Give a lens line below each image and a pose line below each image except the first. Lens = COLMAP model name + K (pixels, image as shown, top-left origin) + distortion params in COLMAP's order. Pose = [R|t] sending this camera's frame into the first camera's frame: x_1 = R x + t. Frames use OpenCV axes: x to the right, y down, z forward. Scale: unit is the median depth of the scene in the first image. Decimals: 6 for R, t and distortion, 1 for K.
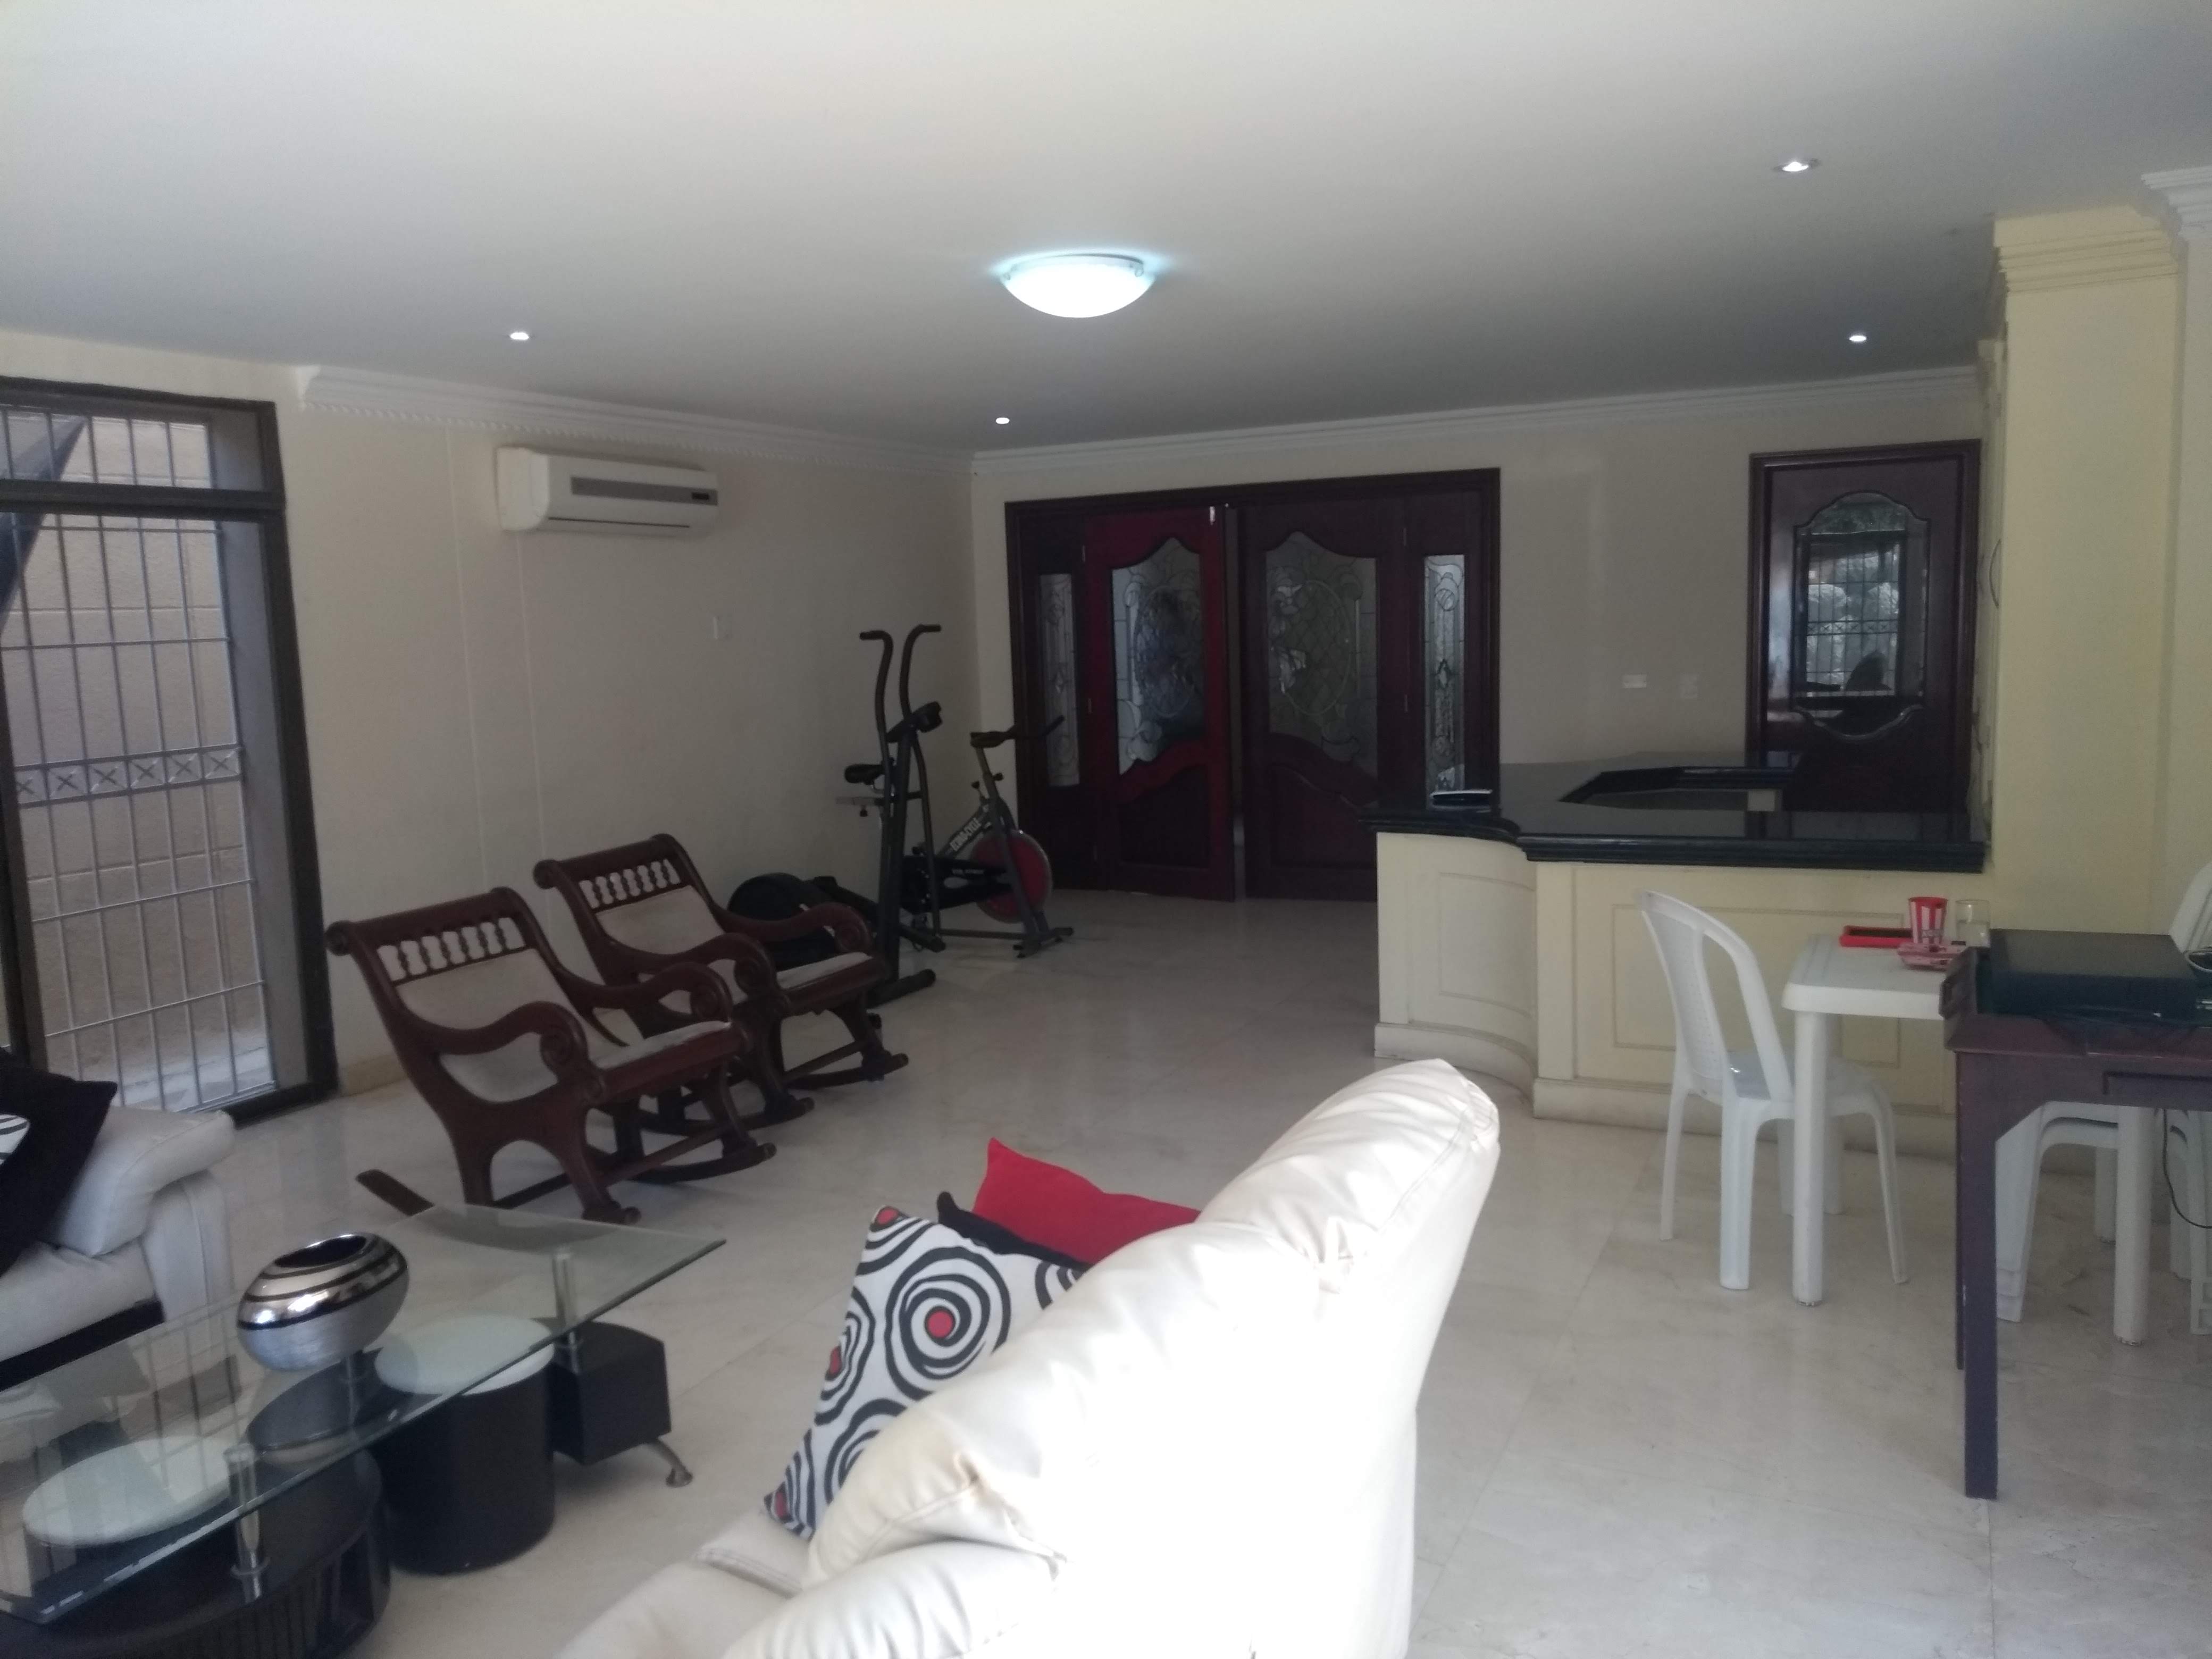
lens RADIAL K [[1693.6, 0, 1106.0], [0, 1693.6, 829.5], [0, 0, 1]] dist [0.004323, 0.000114]
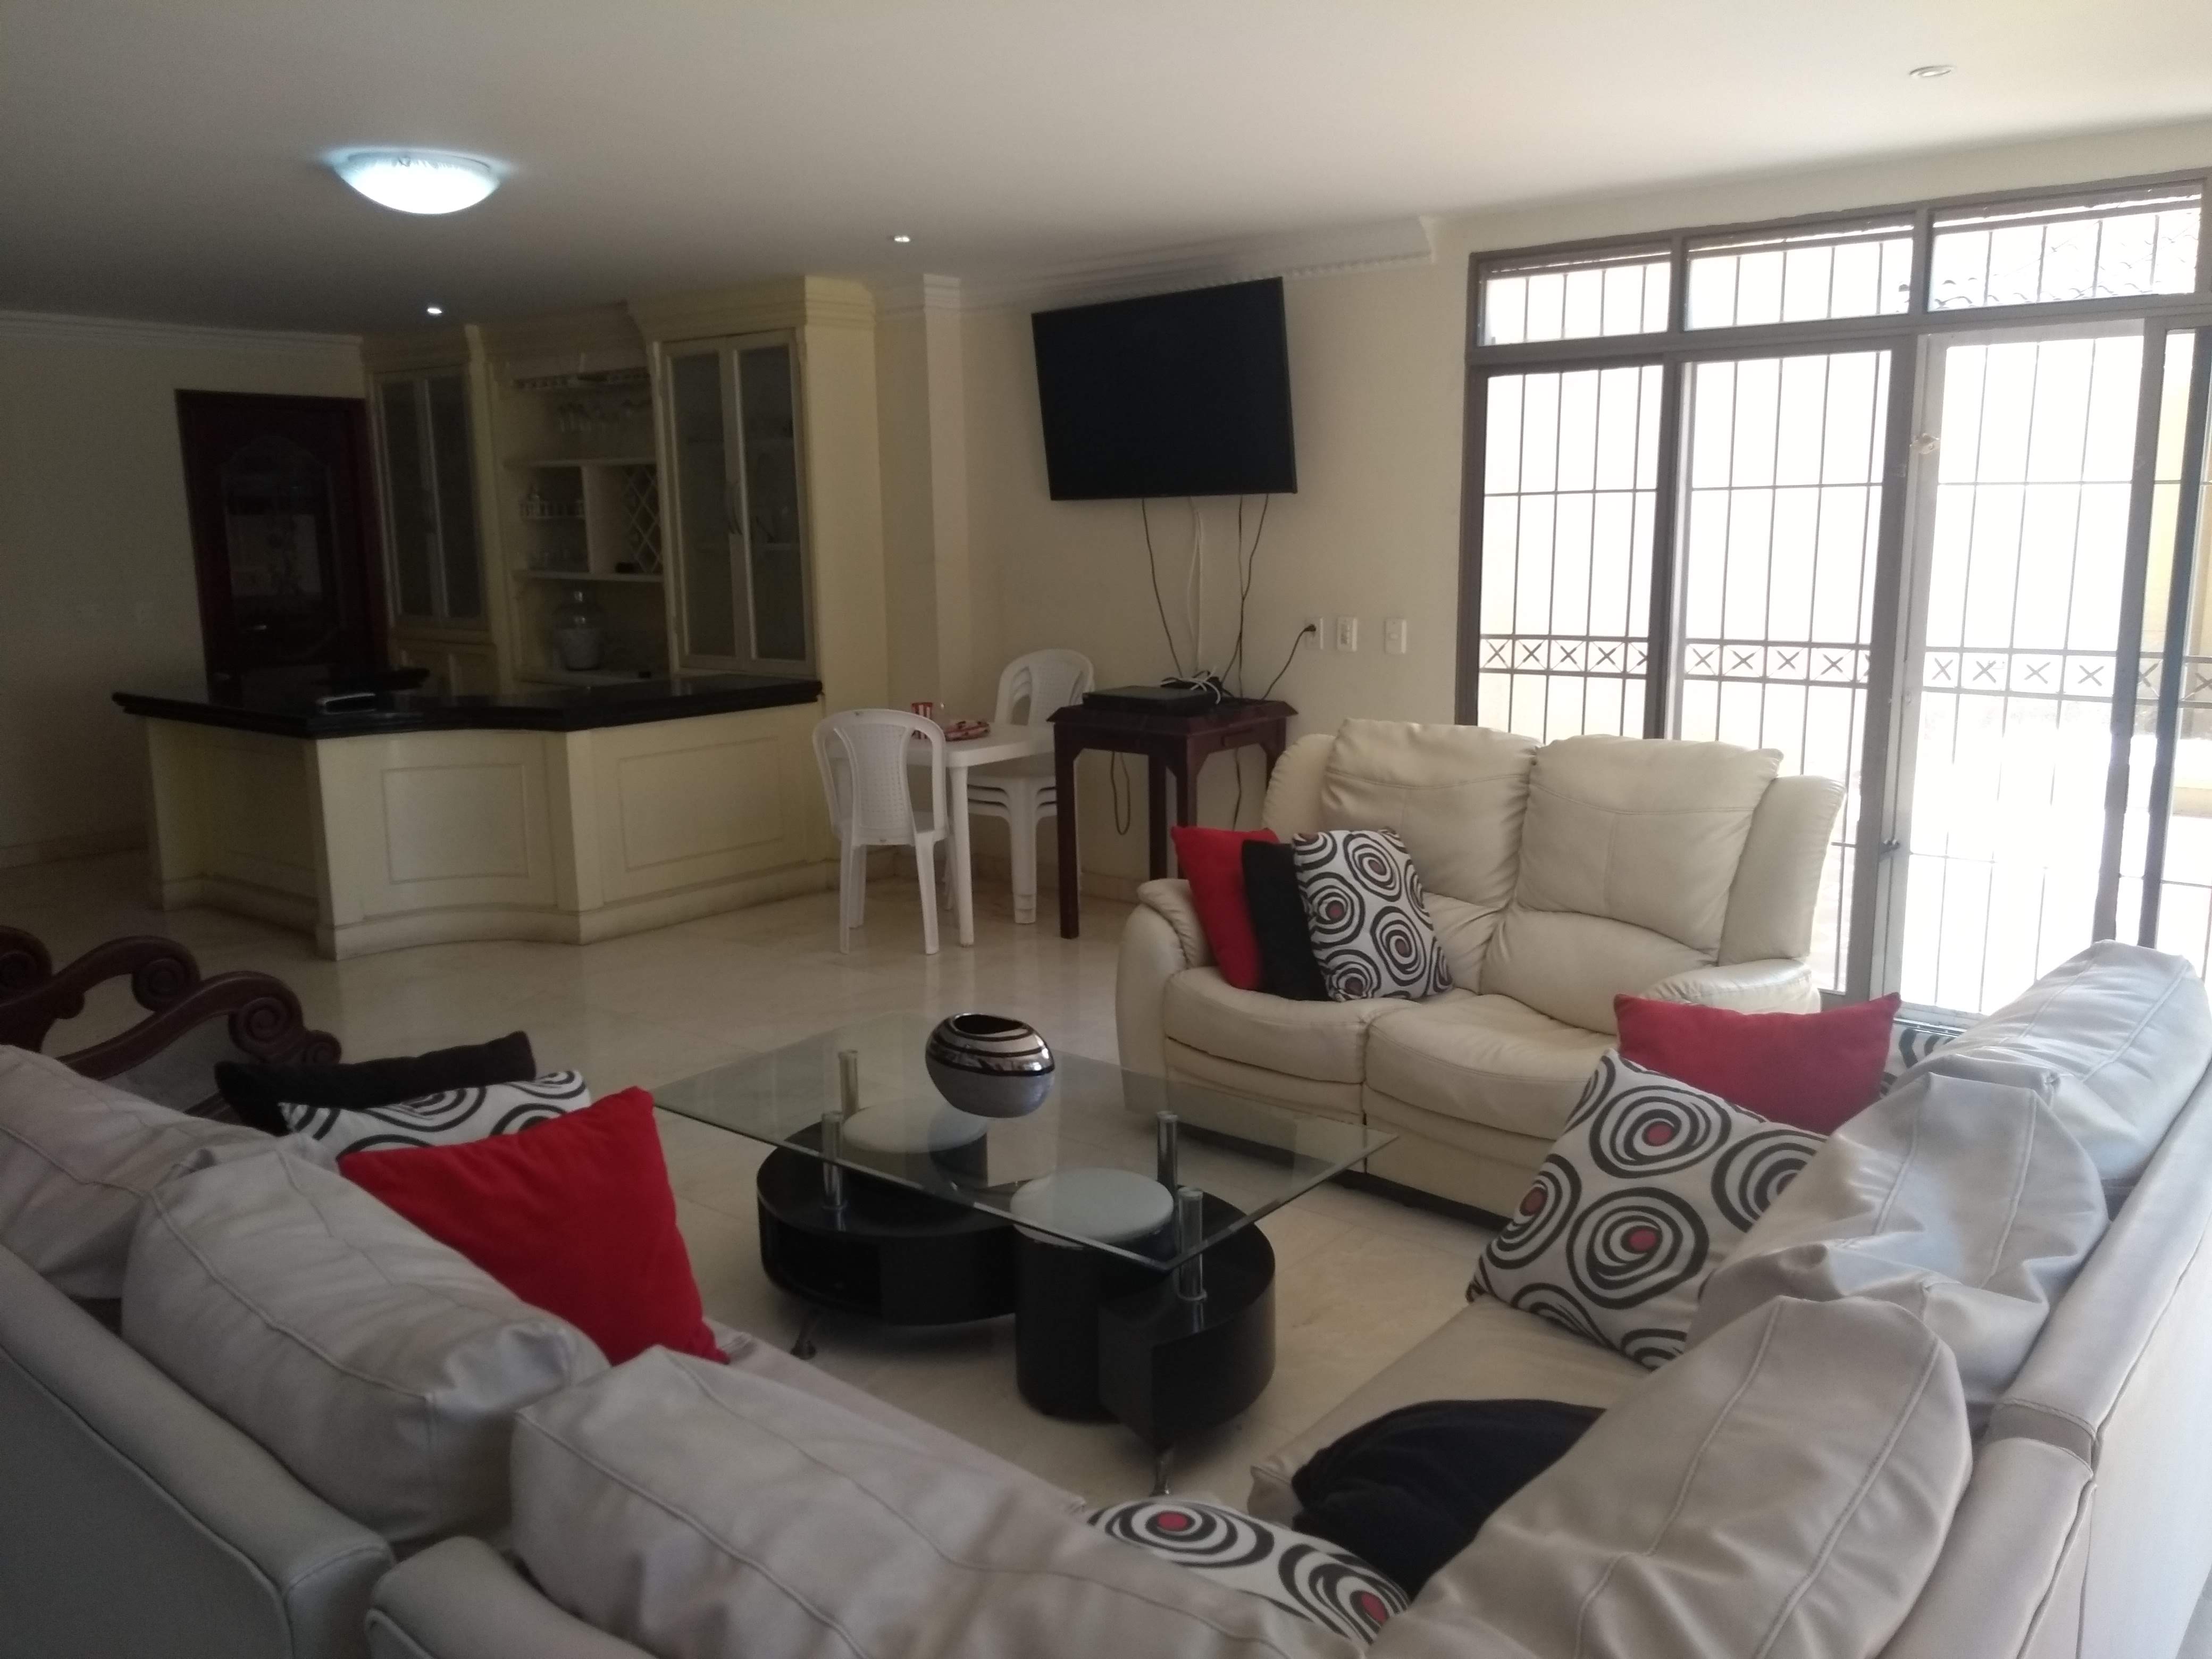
lens RADIAL K [[1693.6, 0, 1106.0], [0, 1693.6, 829.5], [0, 0, 1]] dist [0.004323, 0.000114]
pose [[0.232681, -0.143073, 0.961972, -0.979304], [0.127957, 0.985025, 0.115551, -0.004113], [-0.964099, 0.096204, 0.247504, 0.401546]]
